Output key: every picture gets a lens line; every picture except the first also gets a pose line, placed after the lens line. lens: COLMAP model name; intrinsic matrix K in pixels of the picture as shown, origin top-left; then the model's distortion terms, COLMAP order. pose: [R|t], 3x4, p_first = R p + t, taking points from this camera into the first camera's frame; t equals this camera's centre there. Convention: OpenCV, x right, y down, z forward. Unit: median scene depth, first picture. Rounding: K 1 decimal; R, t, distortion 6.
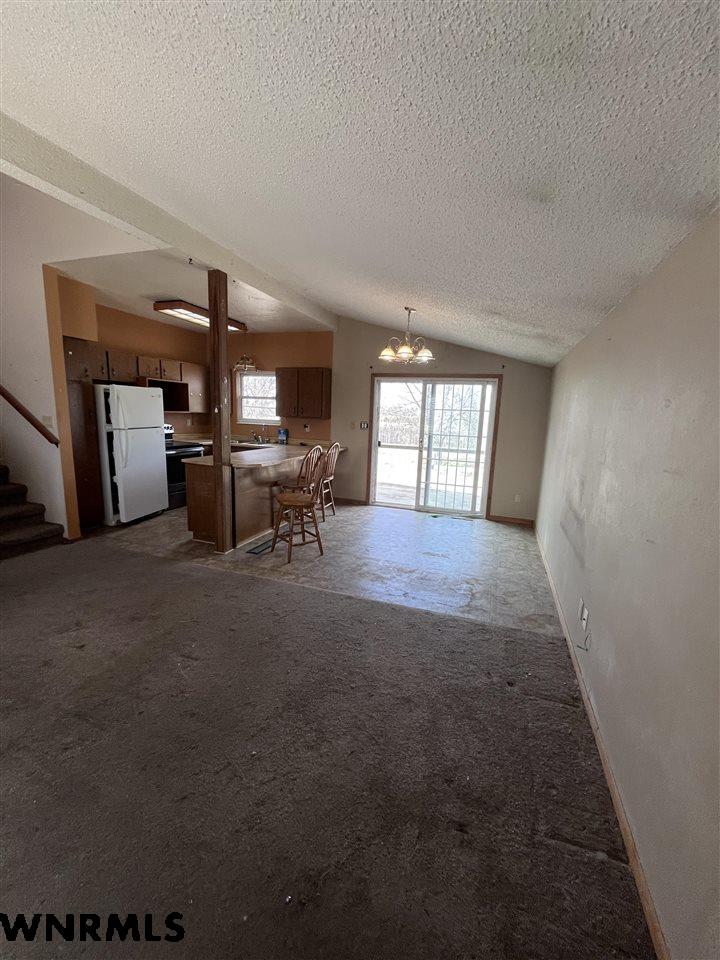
lens RADIAL K [[384.6, 0, 366.5], [0, 384.6, 481.0], [0, 0, 1]] dist [-0.004494, 0.000003]
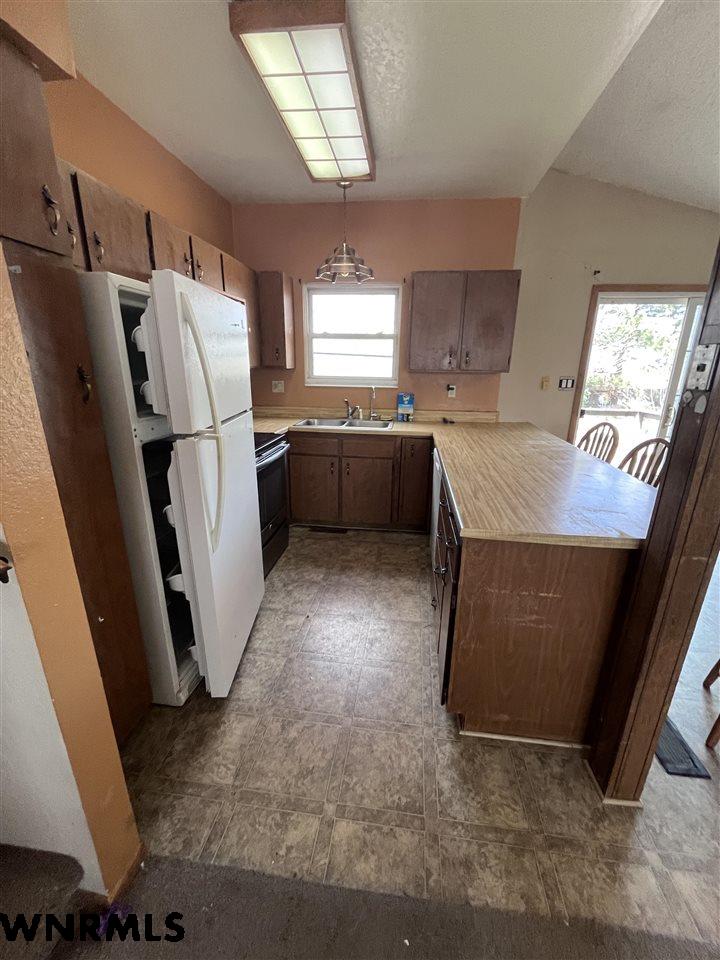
lens RADIAL K [[384.6, 0, 367.3], [0, 384.6, 483.0], [0, 0, 1]] dist [-0.004494, 0.000003]
pose [[0.977626, -0.086087, 0.191927, -0.594567], [0.059666, 0.988433, 0.139431, -0.137081], [-0.201710, -0.124860, 0.971454, 0.704617]]
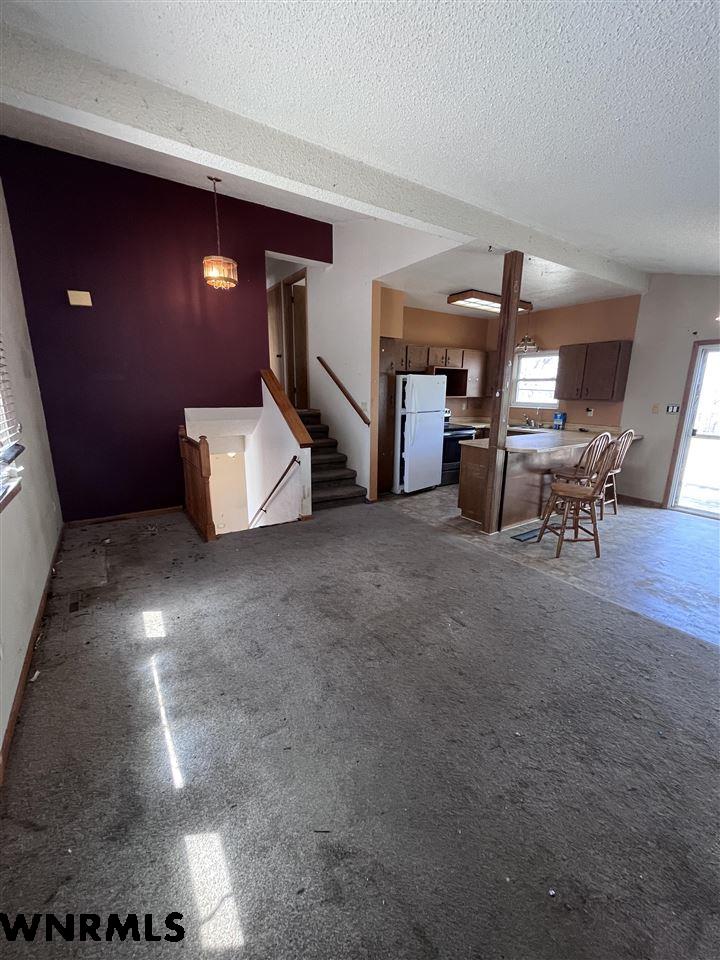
lens RADIAL K [[384.6, 0, 368.4], [0, 384.6, 481.4], [0, 0, 1]] dist [-0.004494, 0.000003]
pose [[0.796278, 0.108387, -0.595142, -0.027870], [-0.083318, 0.994092, 0.069567, 0.002342], [0.599166, -0.005809, 0.800604, -0.017279]]
